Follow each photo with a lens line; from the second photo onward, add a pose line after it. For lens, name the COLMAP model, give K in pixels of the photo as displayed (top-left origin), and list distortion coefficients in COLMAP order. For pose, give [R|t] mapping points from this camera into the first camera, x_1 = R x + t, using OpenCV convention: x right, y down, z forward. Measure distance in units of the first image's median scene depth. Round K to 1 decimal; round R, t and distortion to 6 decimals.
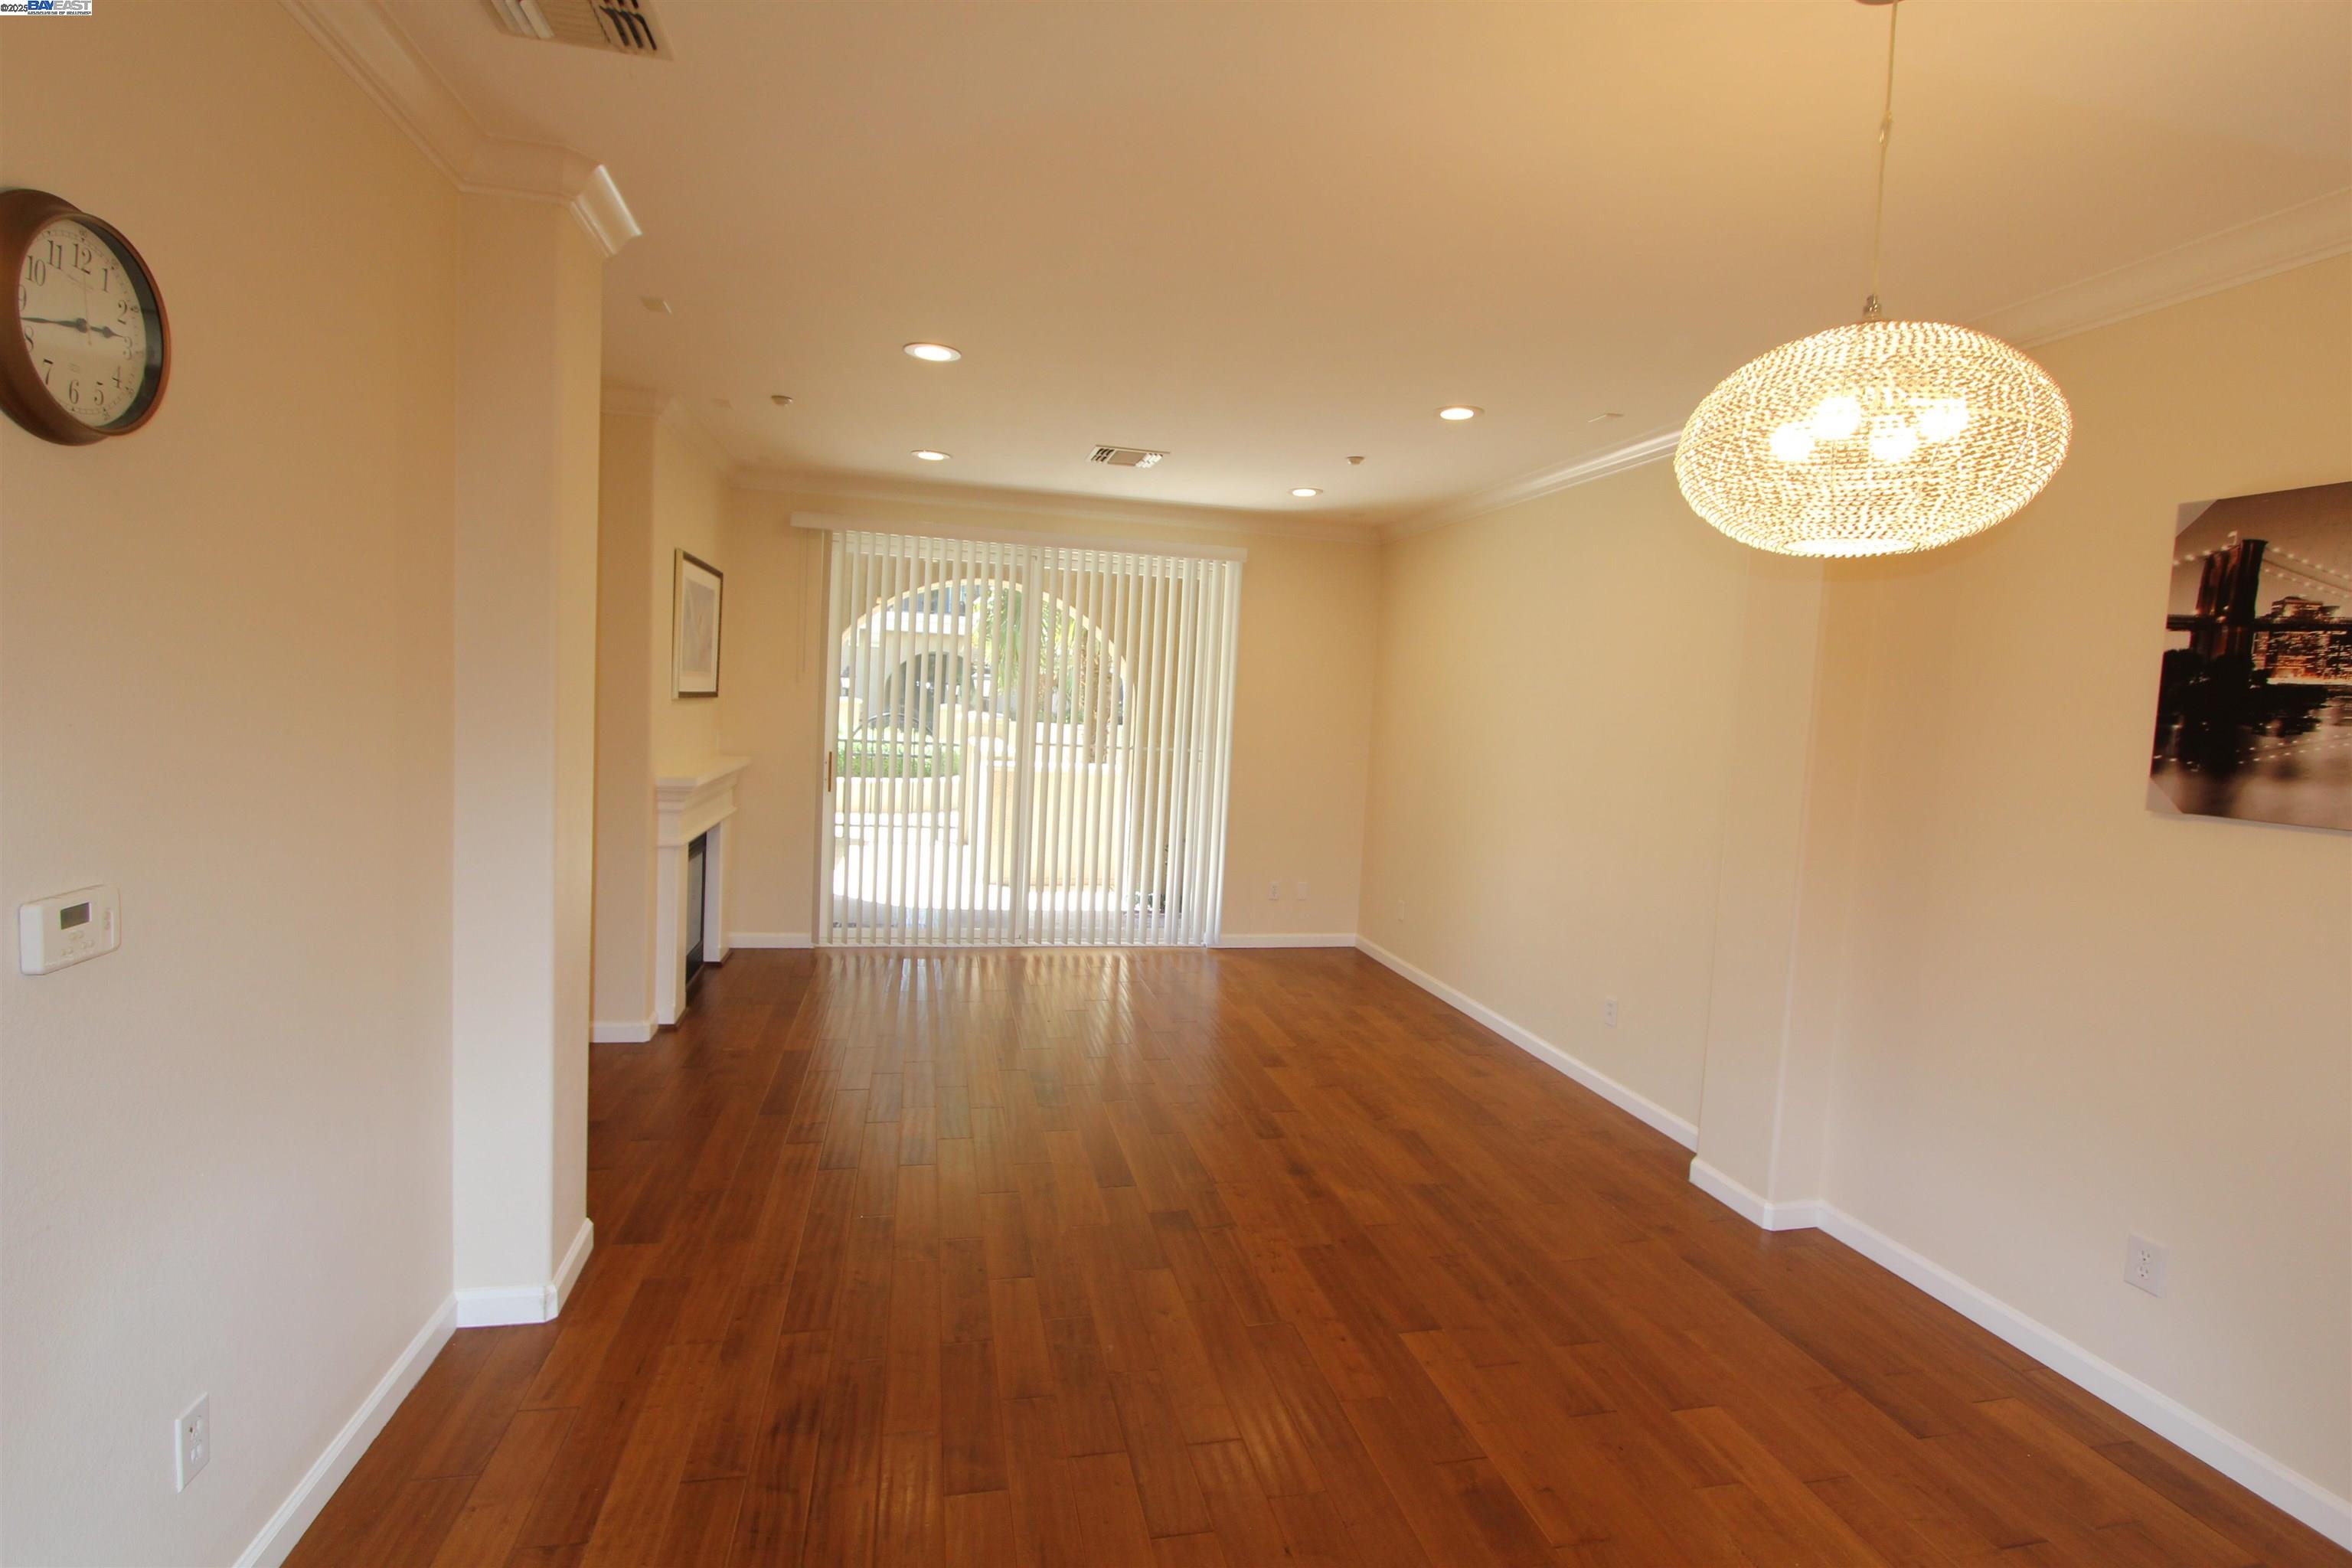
lens RADIAL K [[1080.6, 0, 1172.7], [0, 1080.6, 775.7], [0, 0, 1]] dist [-0.018172, 0.002341]
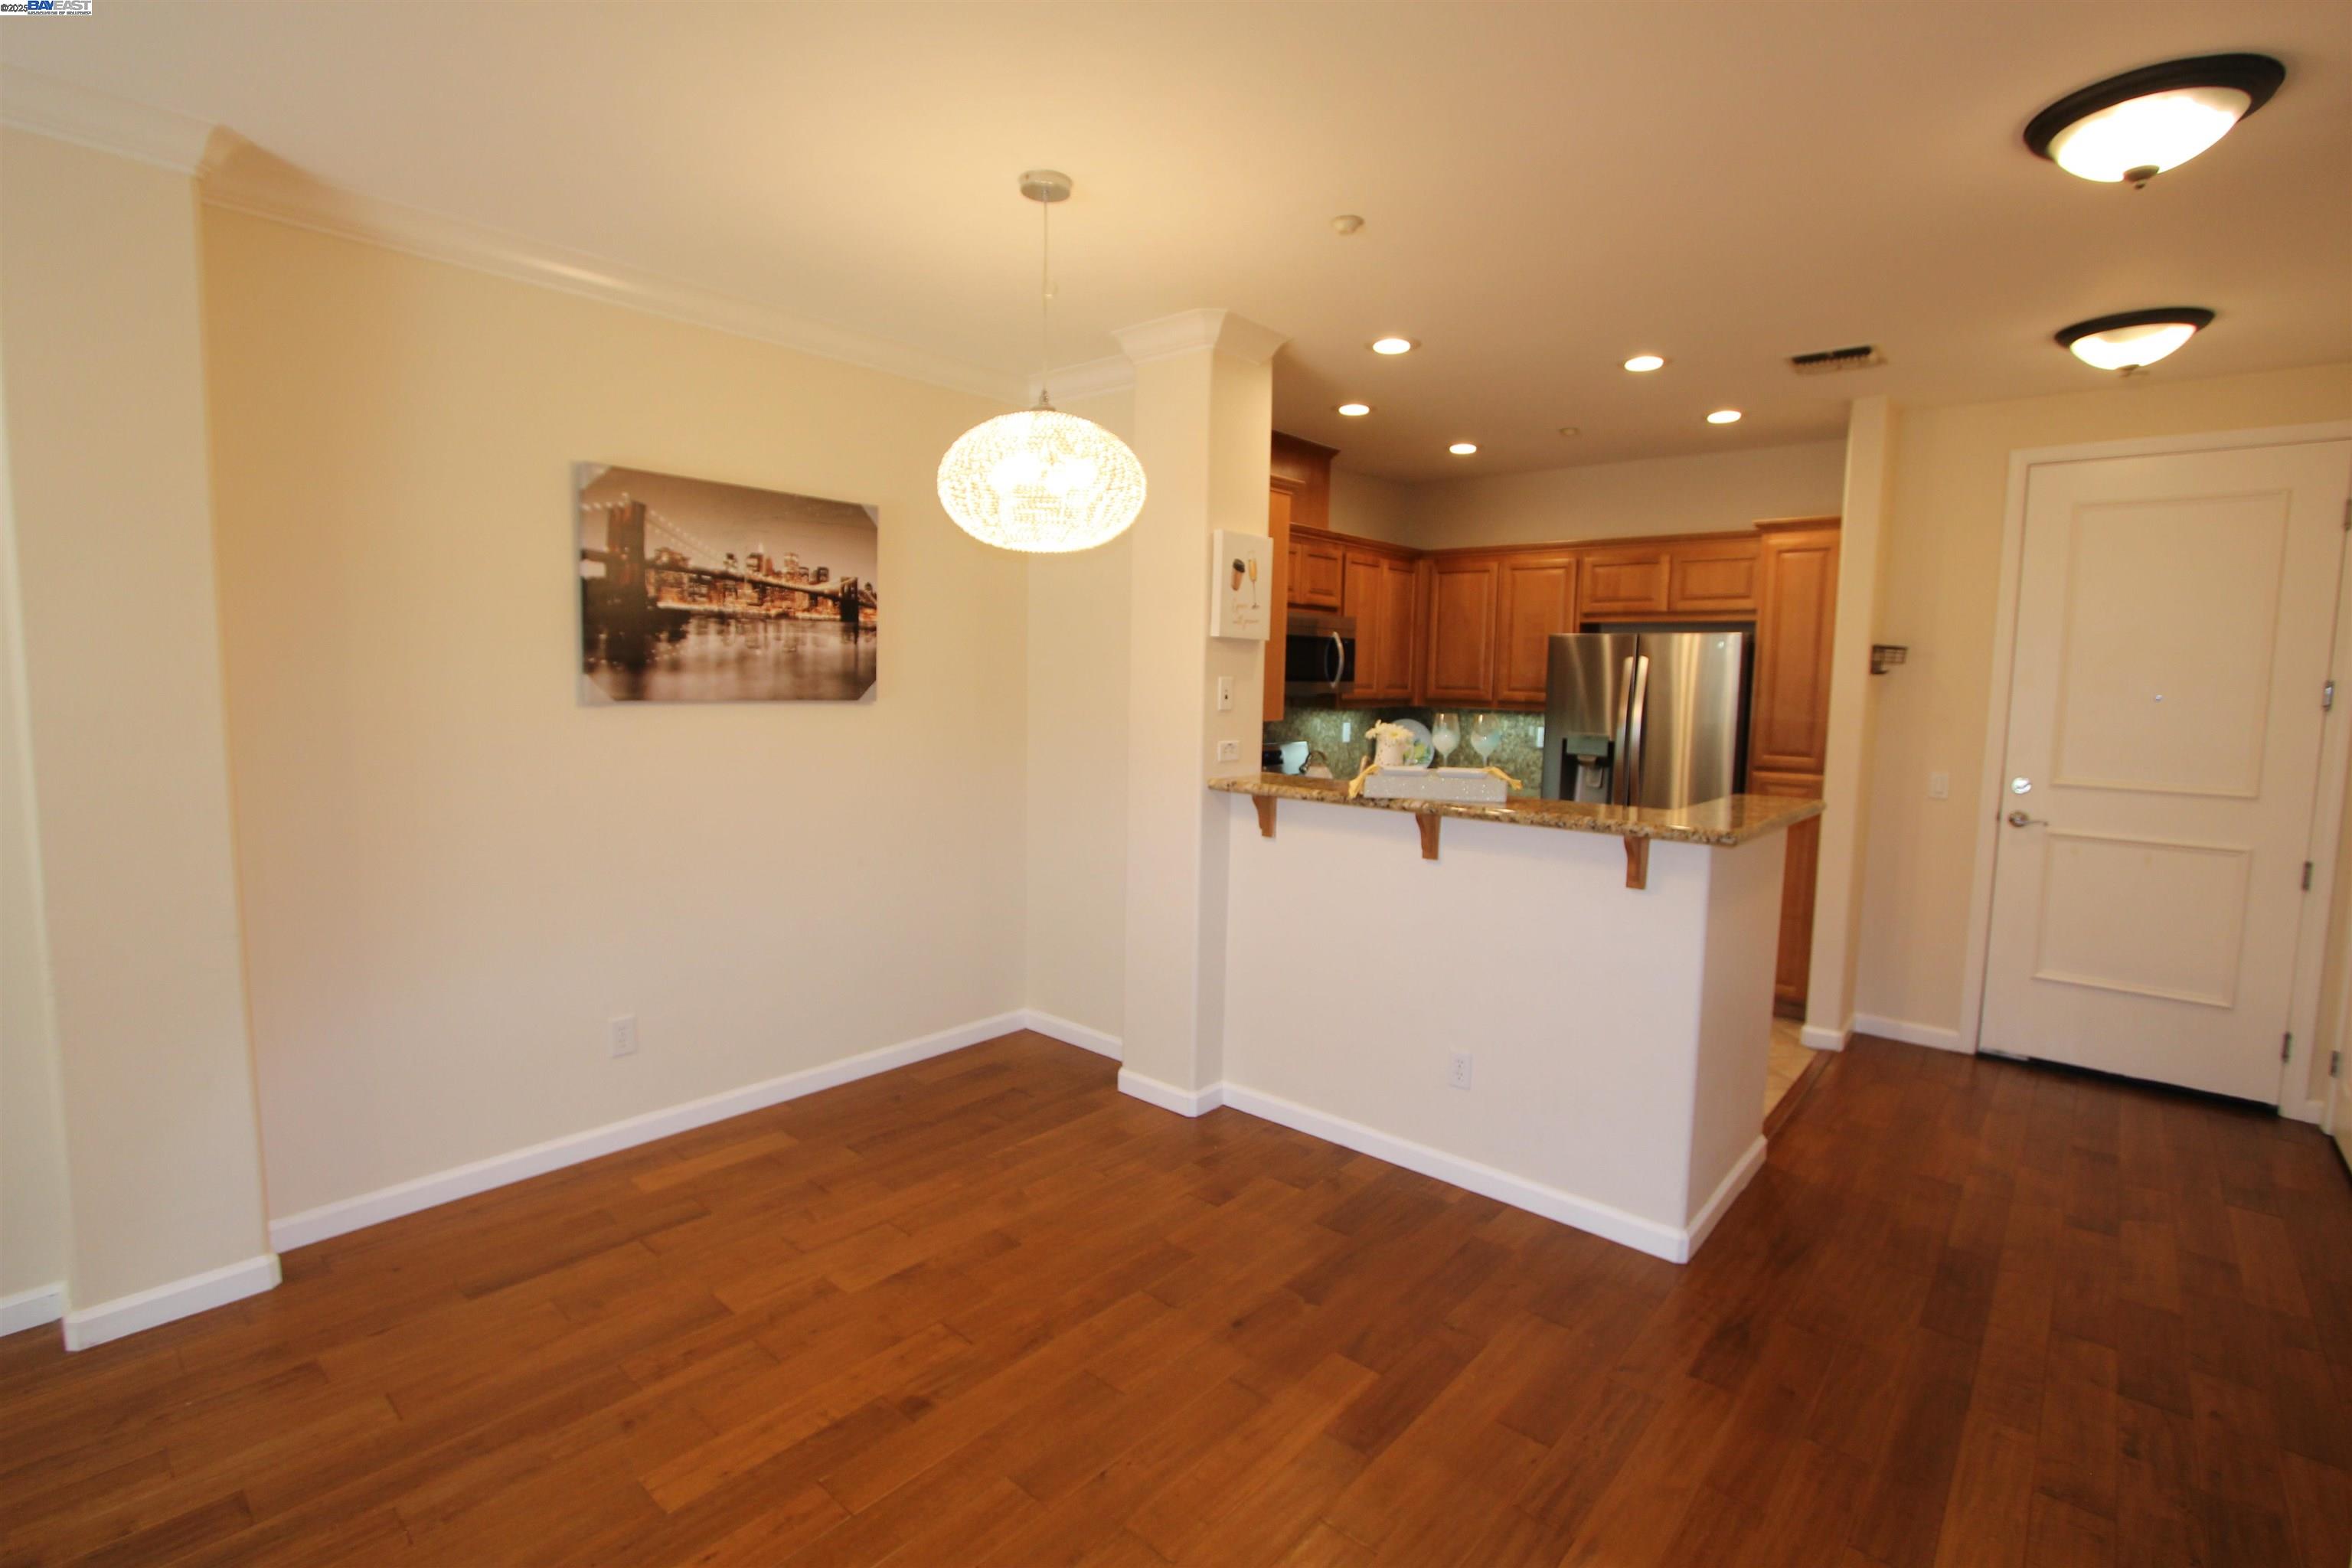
lens RADIAL K [[1080.6, 0, 1175.2], [0, 1080.6, 771.4], [0, 0, 1]] dist [-0.018172, 0.002341]
pose [[-0.579976, -0.139140, 0.802663, -0.586358], [0.007206, 0.984391, 0.175849, -0.115885], [-0.814602, 0.107772, -0.569921, 1.262773]]
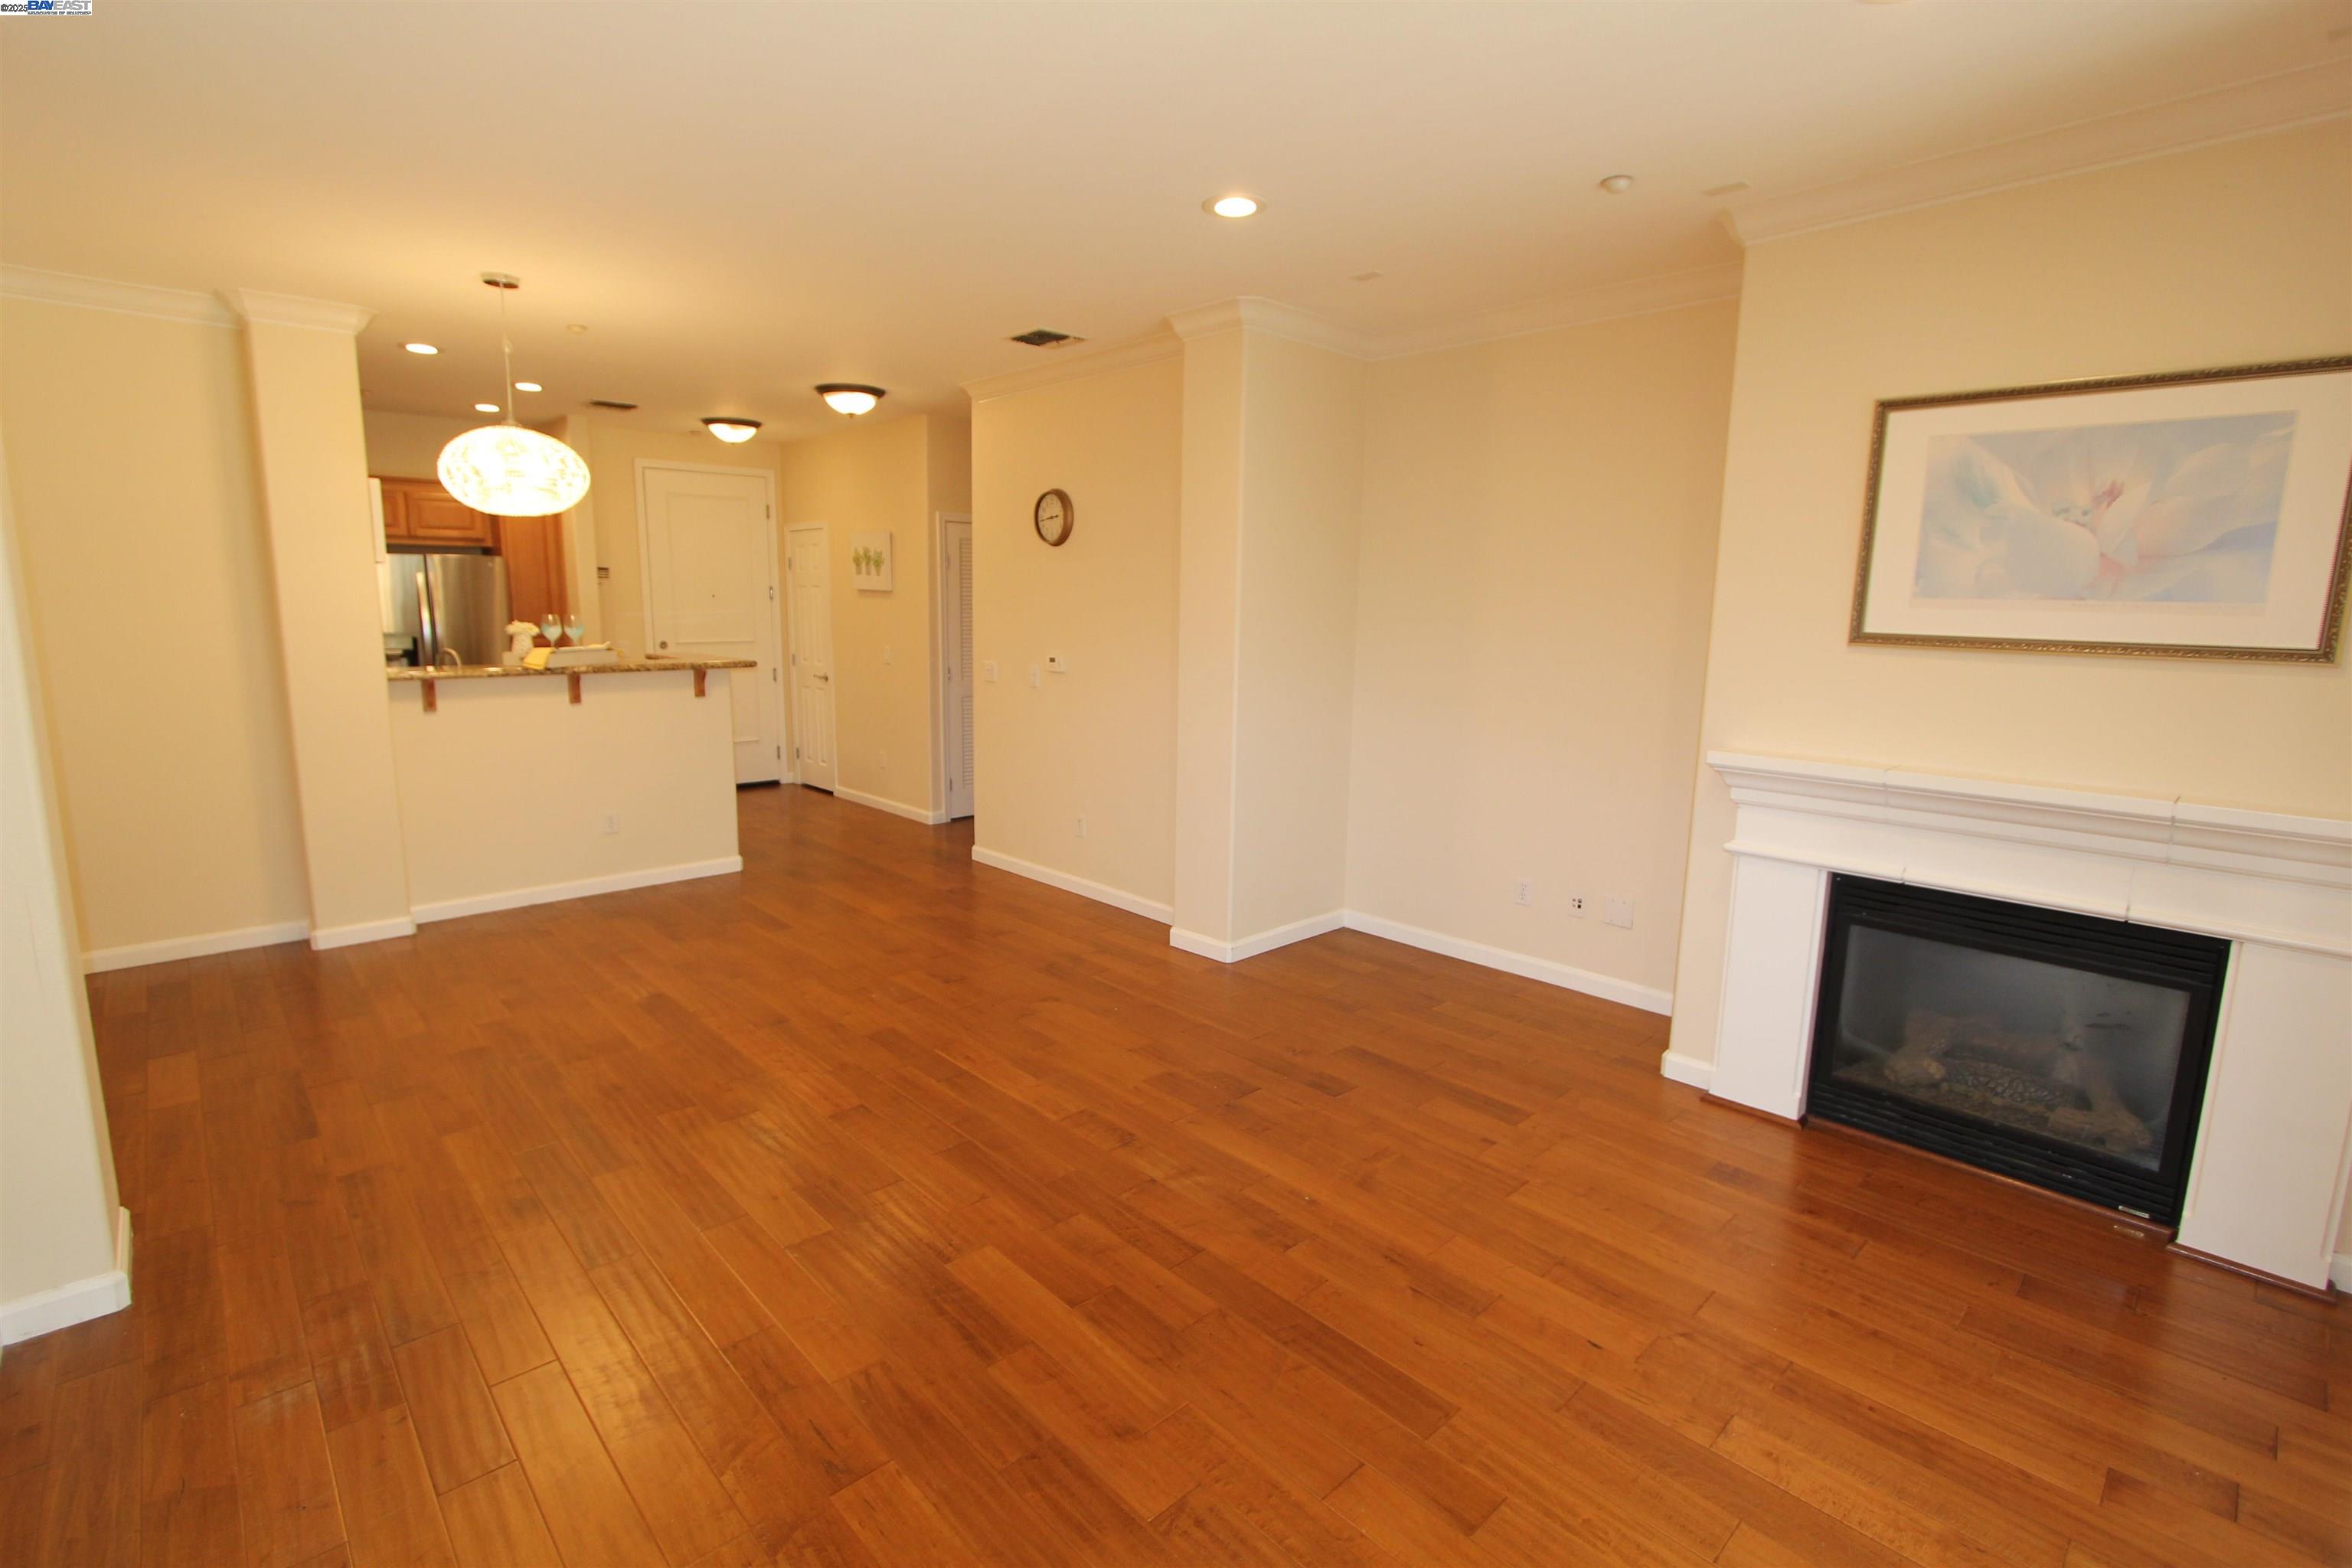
lens RADIAL K [[1080.6, 0, 1173.9], [0, 1080.6, 770.3], [0, 0, 1]] dist [-0.018172, 0.002341]
pose [[-0.860777, 0.013705, -0.508797, 0.412405], [-0.097378, 0.976738, 0.191052, -0.181259], [0.499580, 0.213998, -0.839419, 2.824100]]
